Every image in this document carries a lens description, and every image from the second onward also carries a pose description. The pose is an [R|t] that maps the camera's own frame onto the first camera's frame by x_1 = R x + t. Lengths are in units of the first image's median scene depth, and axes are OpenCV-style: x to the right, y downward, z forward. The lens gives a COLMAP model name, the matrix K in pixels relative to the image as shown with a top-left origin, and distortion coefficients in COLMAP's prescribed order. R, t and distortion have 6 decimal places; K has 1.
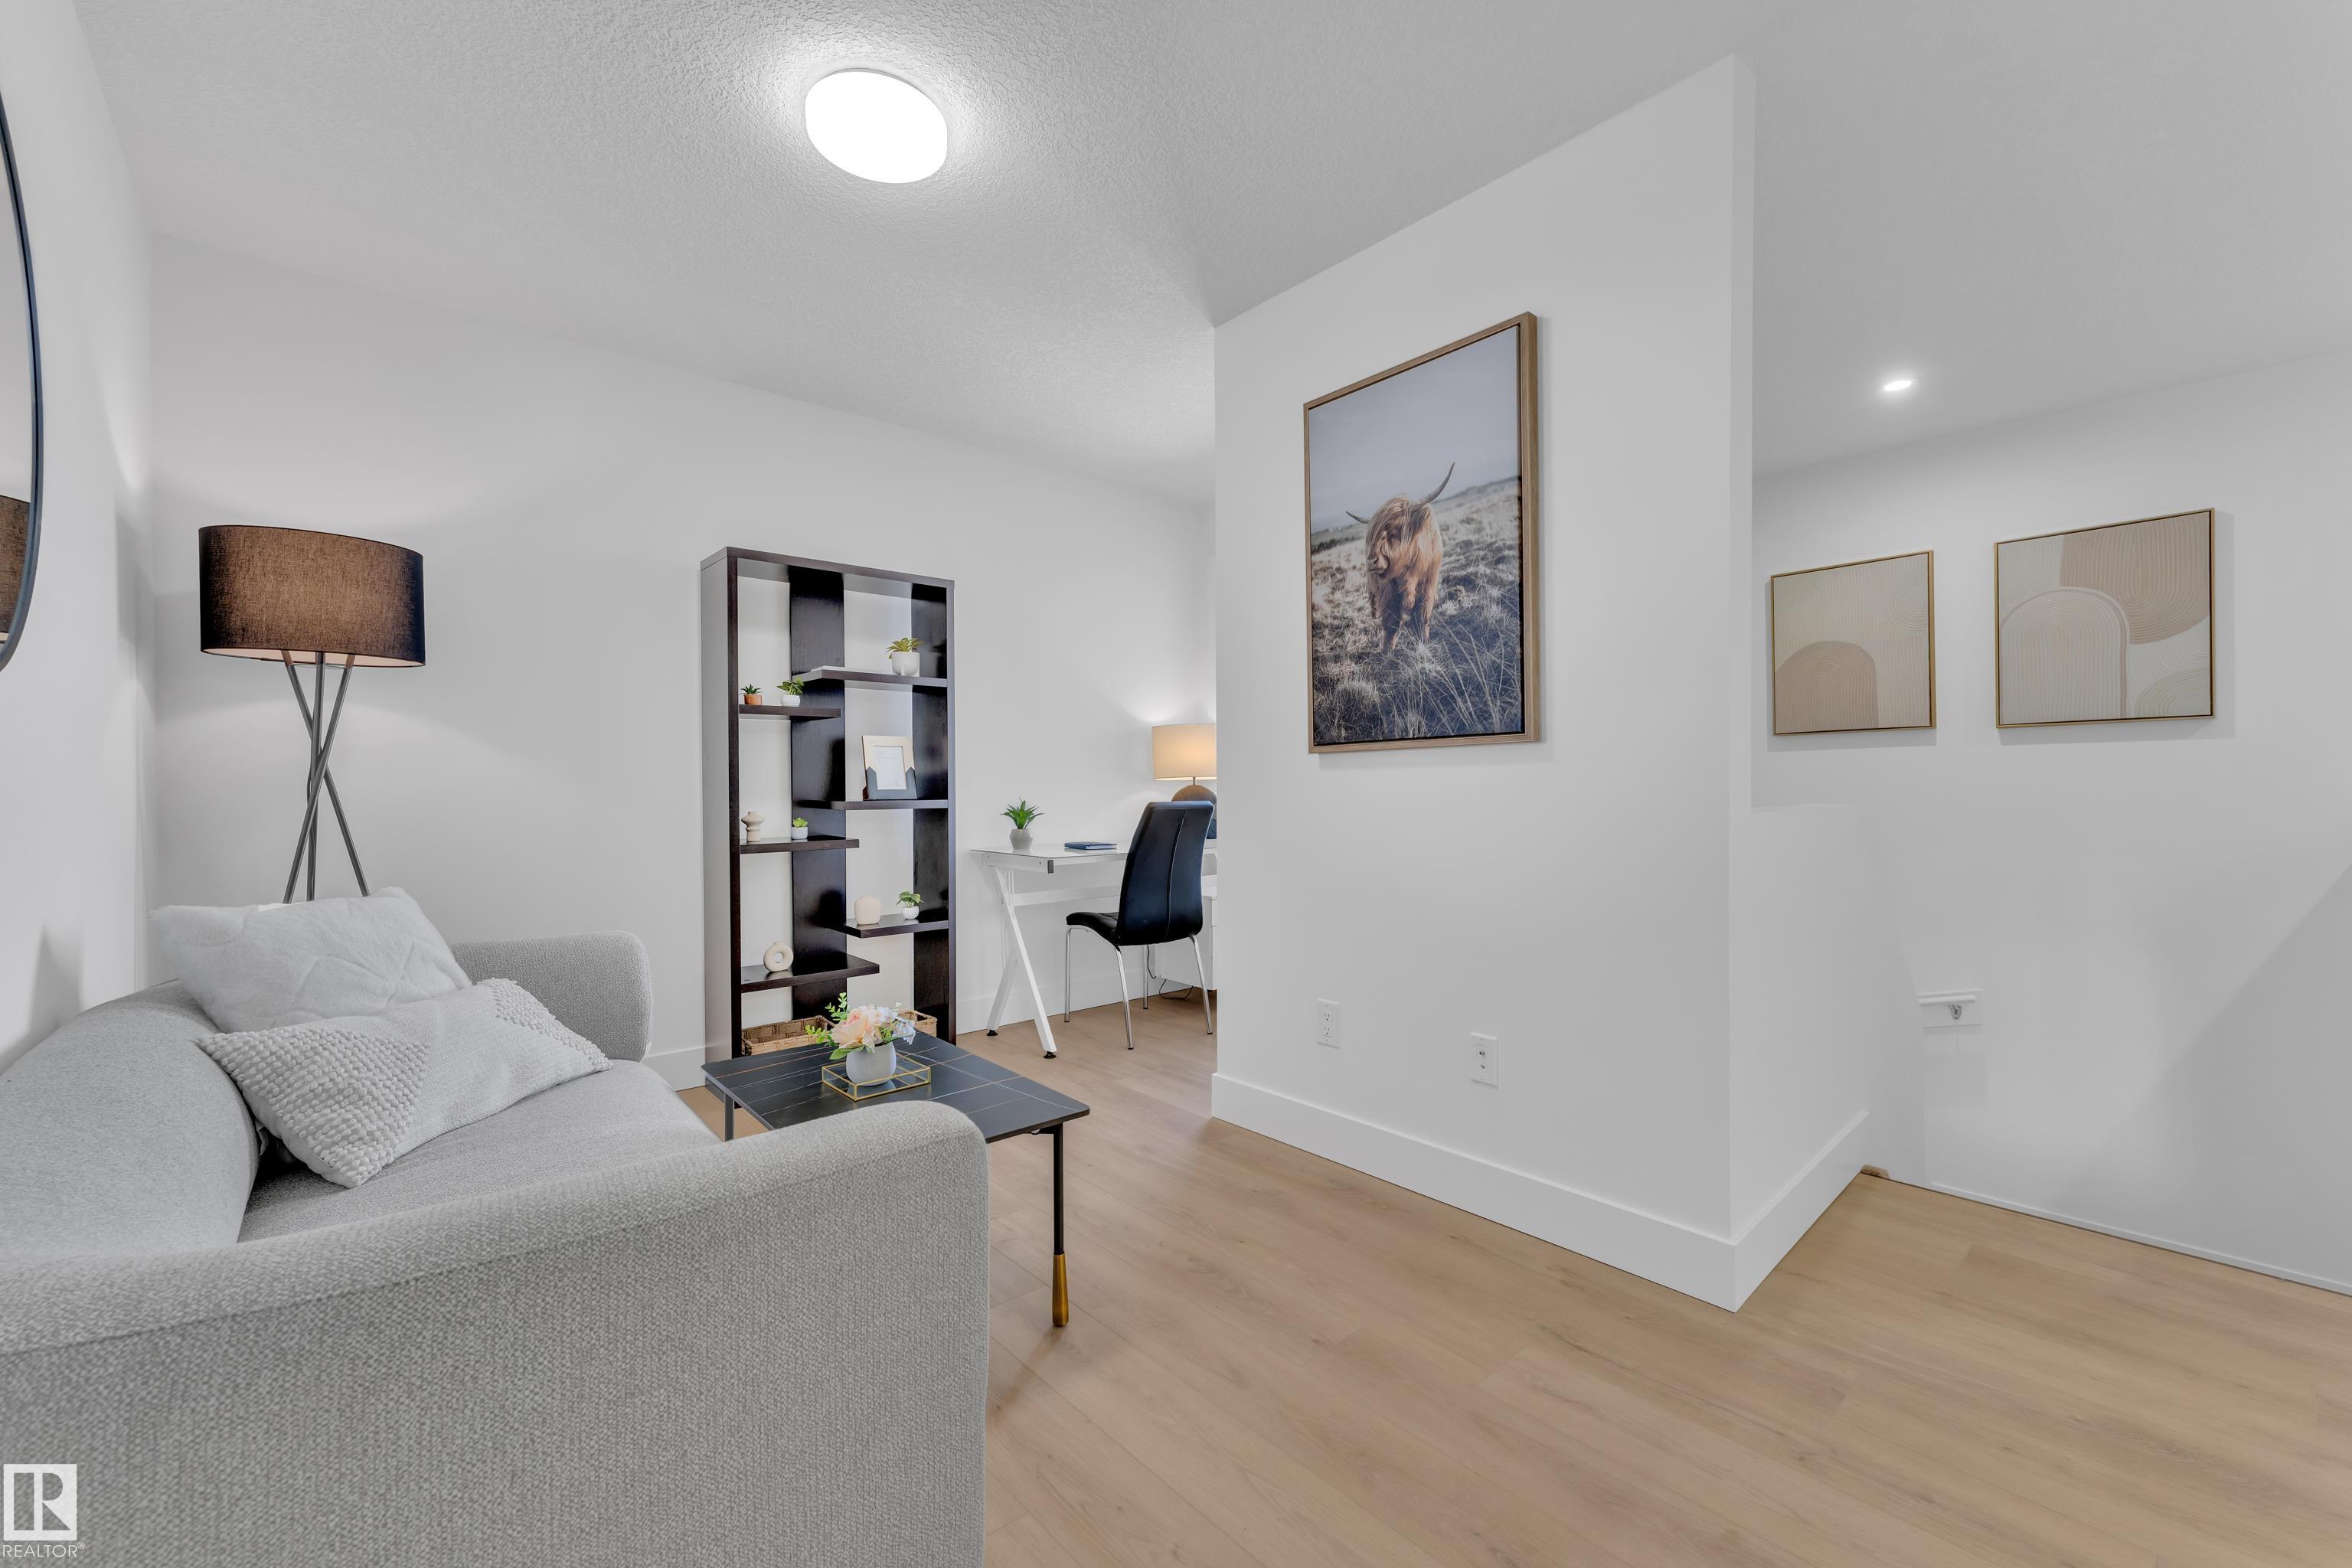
lens RADIAL K [[945.1, 0, 1174.0], [0, 945.1, 790.5], [0, 0, 1]] dist [0.000632, -0.000123]
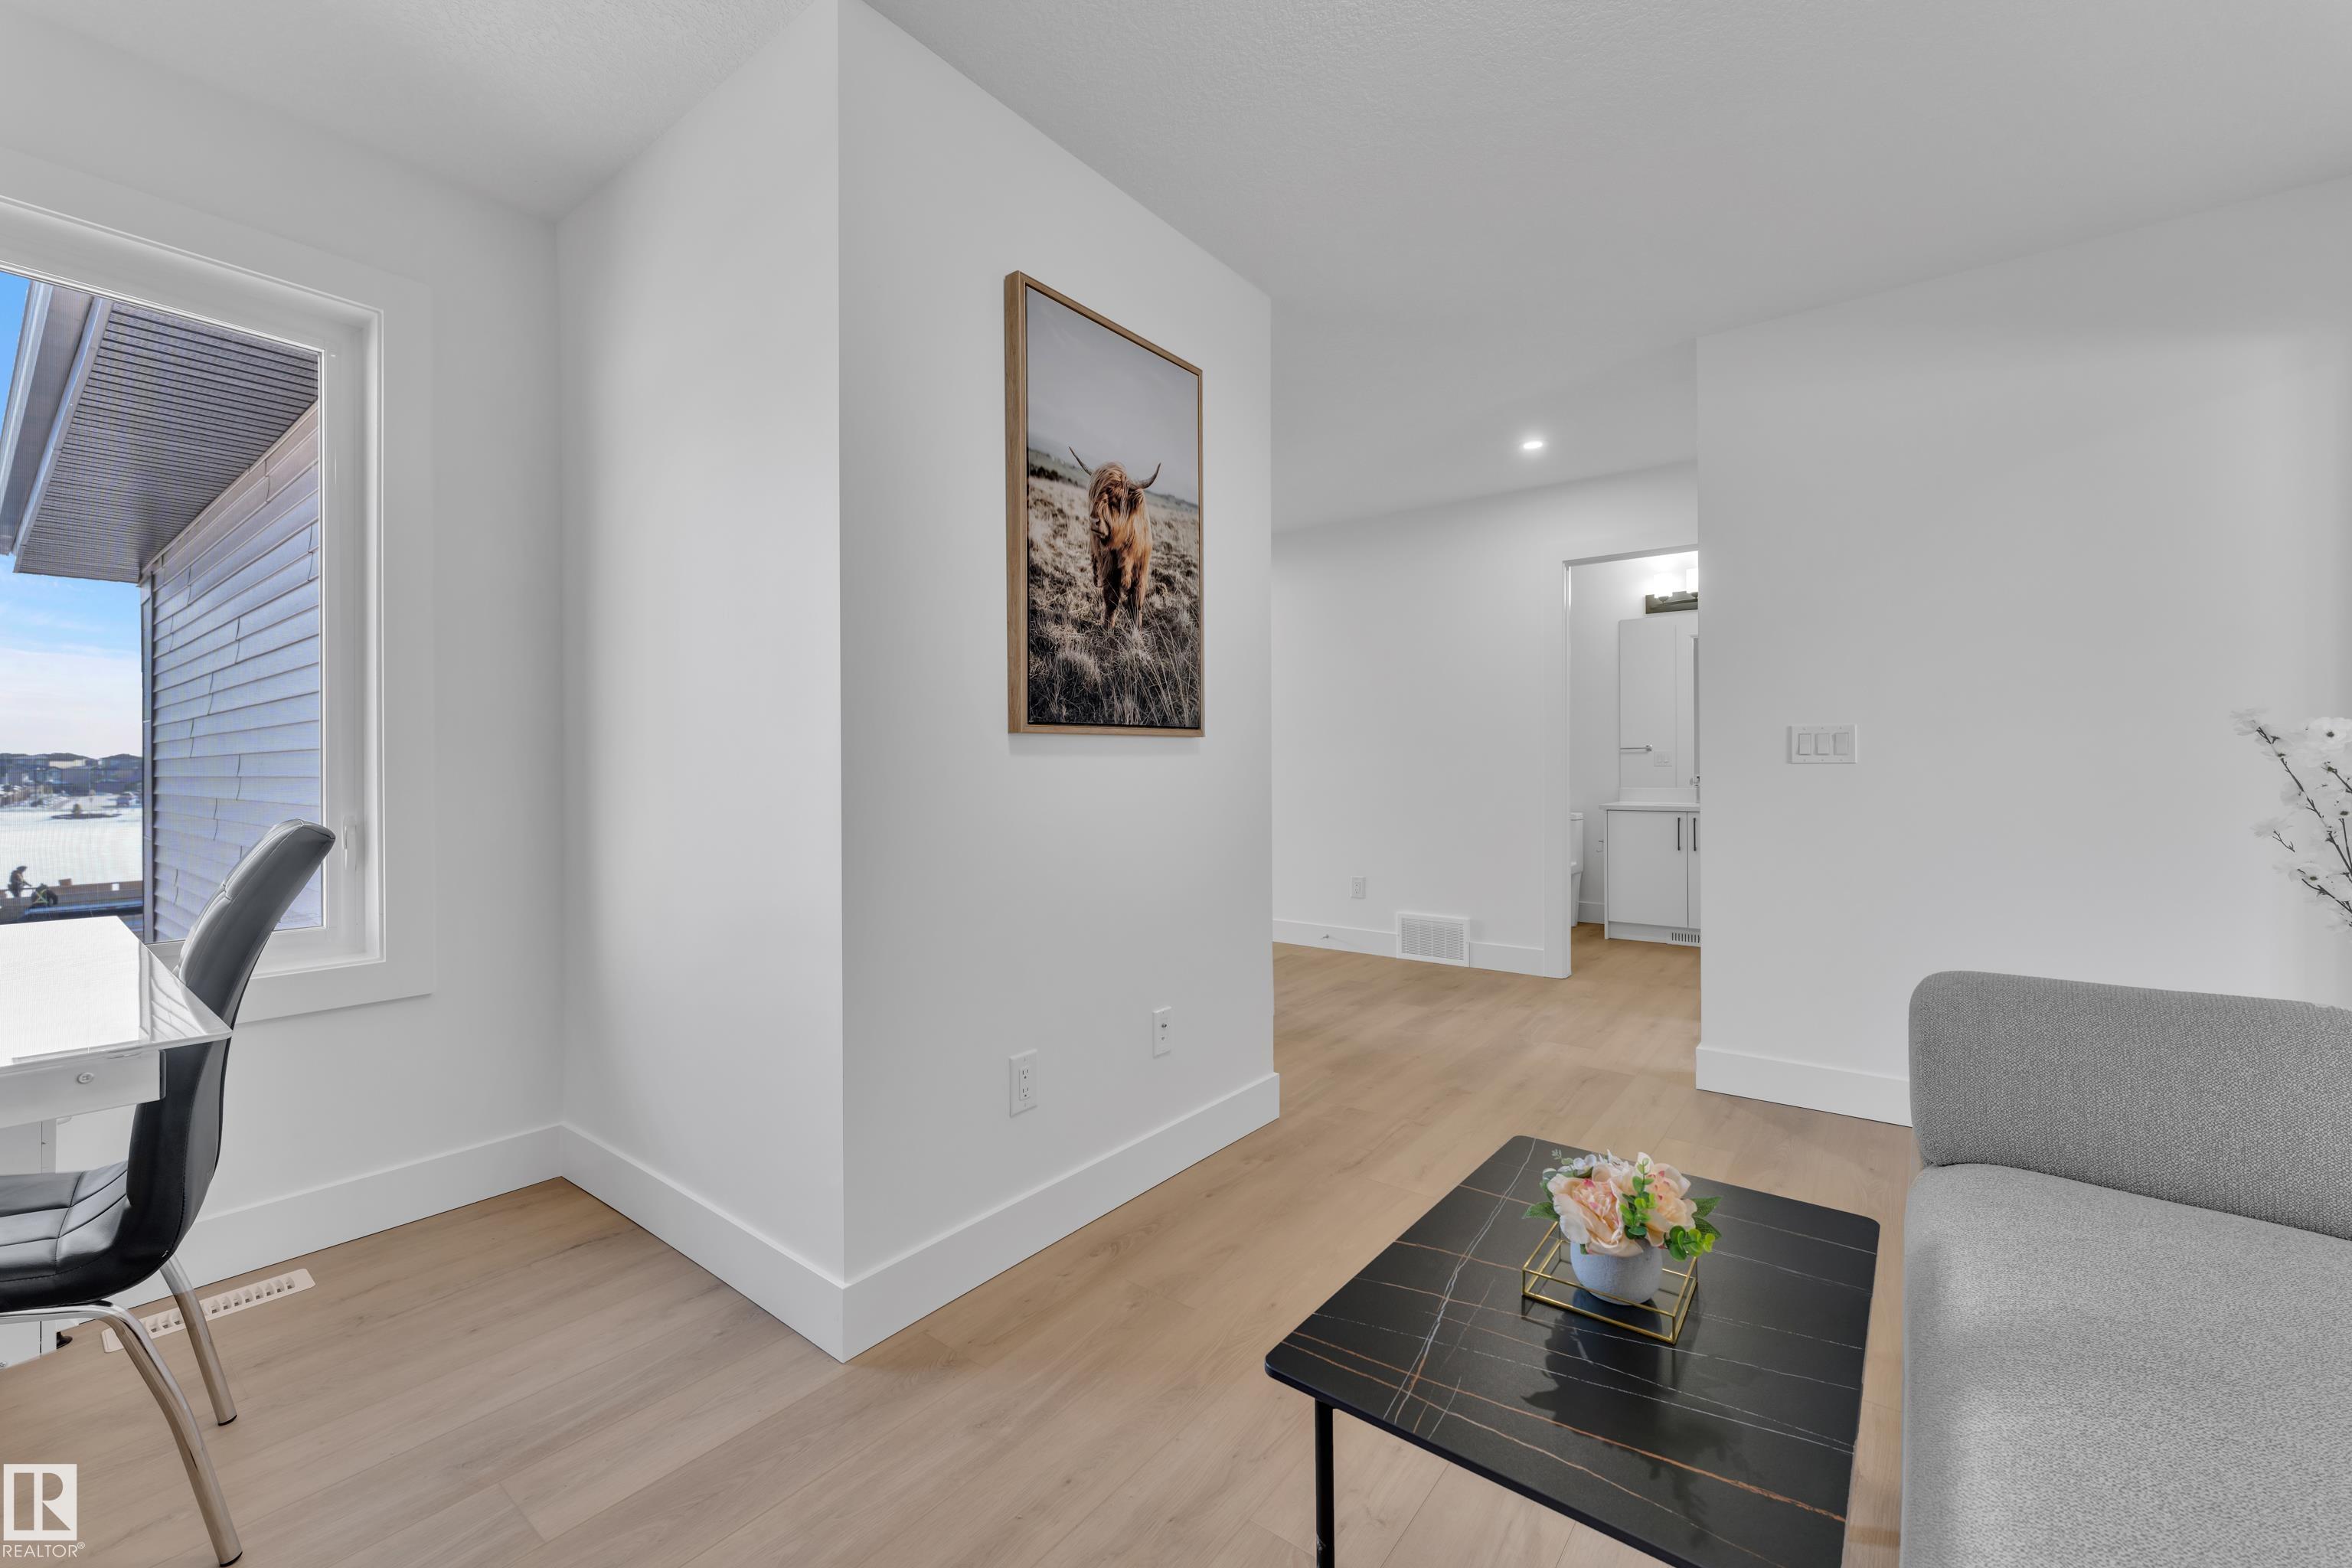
lens RADIAL K [[945.1, 0, 1168.4], [0, 945.1, 765.9], [0, 0, 1]] dist [0.000632, -0.000123]
pose [[-0.186292, 0.009942, 0.982444, -0.677050], [0.011897, 0.999898, -0.007863, -0.005900], [-0.982422, 0.010223, -0.186391, 1.114252]]
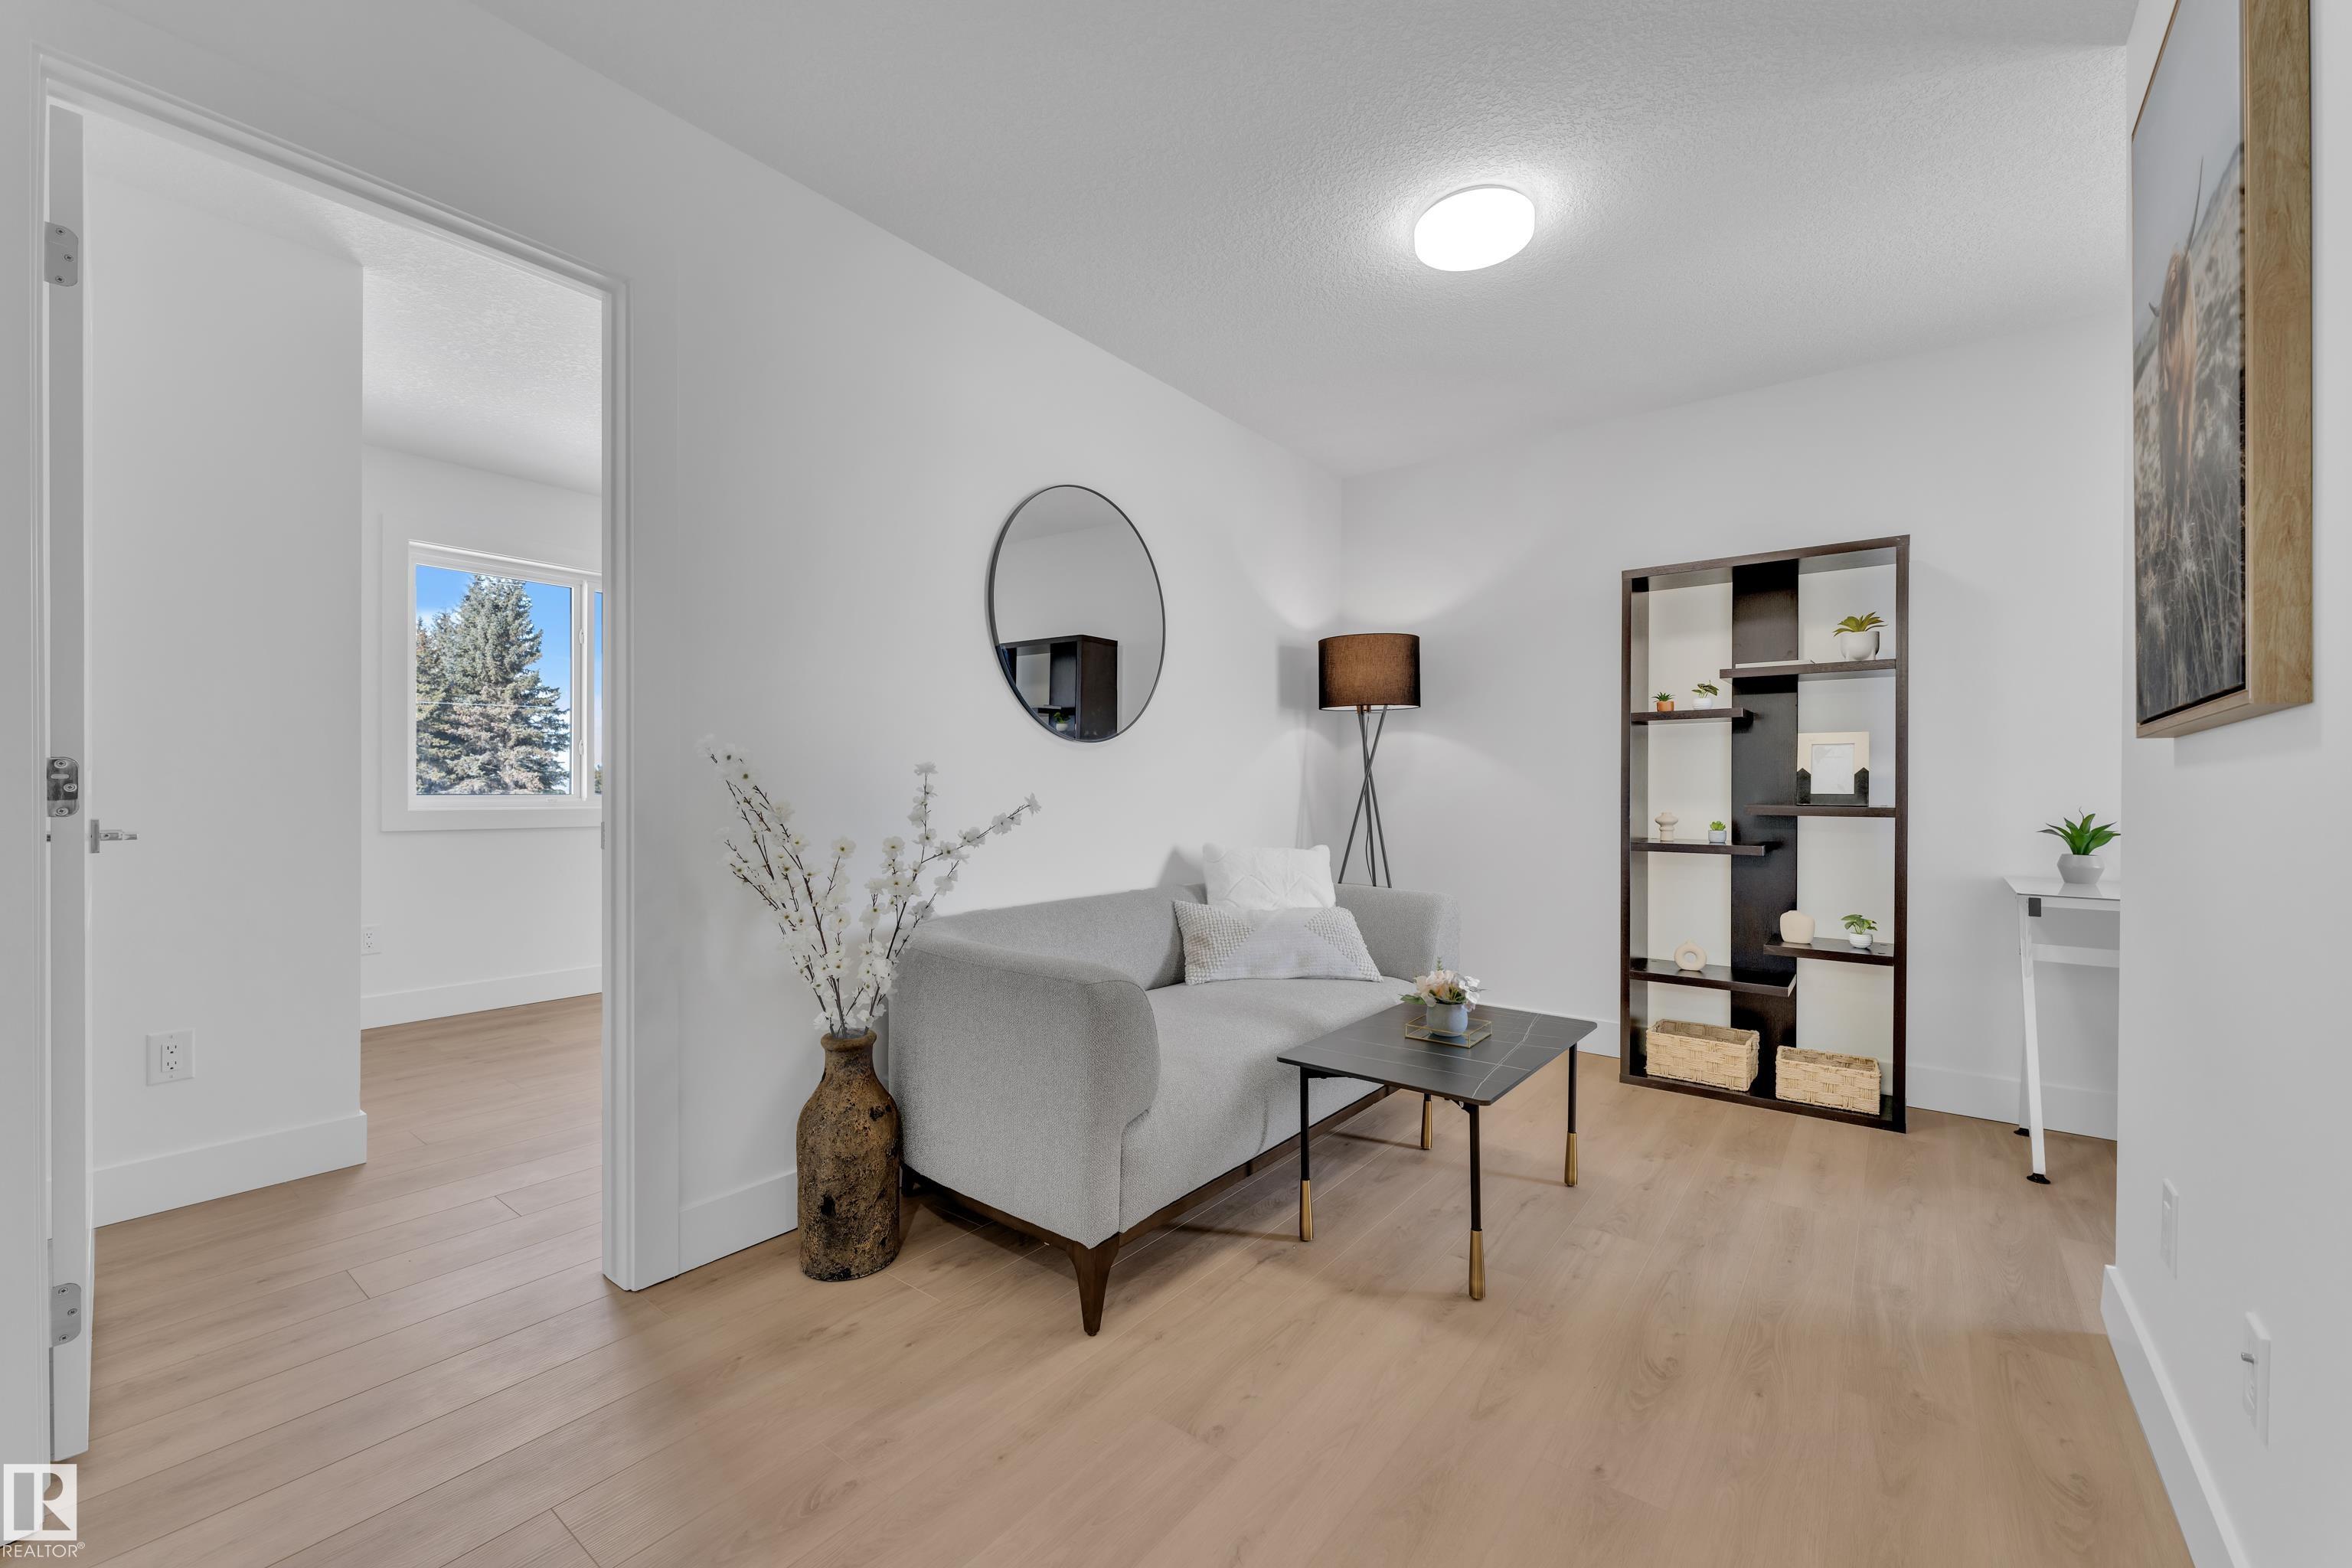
lens RADIAL K [[945.1, 0, 1180.7], [0, 945.1, 785.8], [0, 0, 1]] dist [0.000632, -0.000123]
pose [[0.190146, 0.007159, -0.981730, 0.646155], [-0.014320, 0.999887, 0.004518, -0.006120], [0.981651, 0.013199, 0.190227, 0.352160]]
